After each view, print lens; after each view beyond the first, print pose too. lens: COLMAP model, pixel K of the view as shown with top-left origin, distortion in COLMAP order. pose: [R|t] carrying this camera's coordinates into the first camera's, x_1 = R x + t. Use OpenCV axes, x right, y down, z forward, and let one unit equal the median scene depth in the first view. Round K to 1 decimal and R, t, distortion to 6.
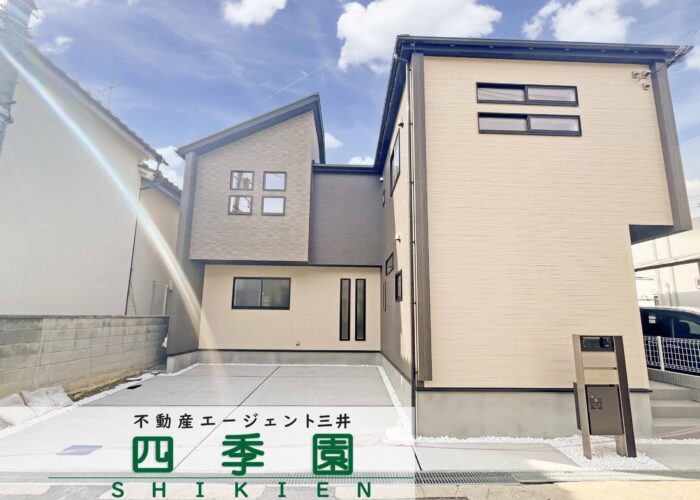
lens RADIAL K [[288.0, 0, 351.6], [0, 288.0, 275.5], [0, 0, 1]] dist [-0.000757, -0.000467]
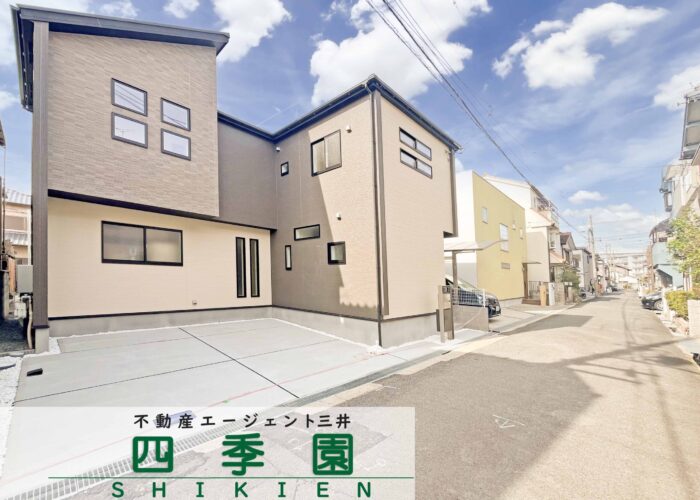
lens RADIAL K [[284.8, 0, 350.0], [0, 284.8, 250.0], [0, 0, 1]] dist [-0.001024, -0.000318]
pose [[0.714284, 0.073579, 0.695977, -0.596508], [-0.112653, 0.993578, 0.010574, 0.002386], [-0.690730, -0.085957, 0.717986, 0.008333]]
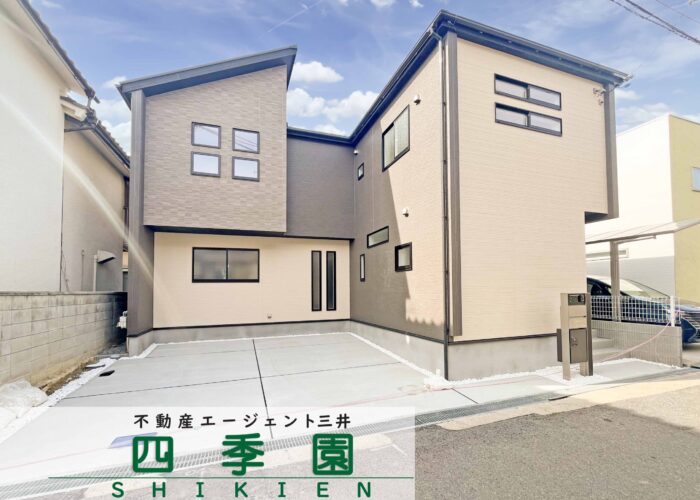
lens RADIAL K [[281.8, 0, 349.0], [0, 281.8, 280.8], [0, 0, 1]] dist [-0.000803, -0.000033]
pose [[0.958373, -0.016634, 0.285035, -0.281688], [-0.014723, 0.994094, 0.107518, 0.011621], [-0.285140, -0.107238, 0.952468, 0.024261]]
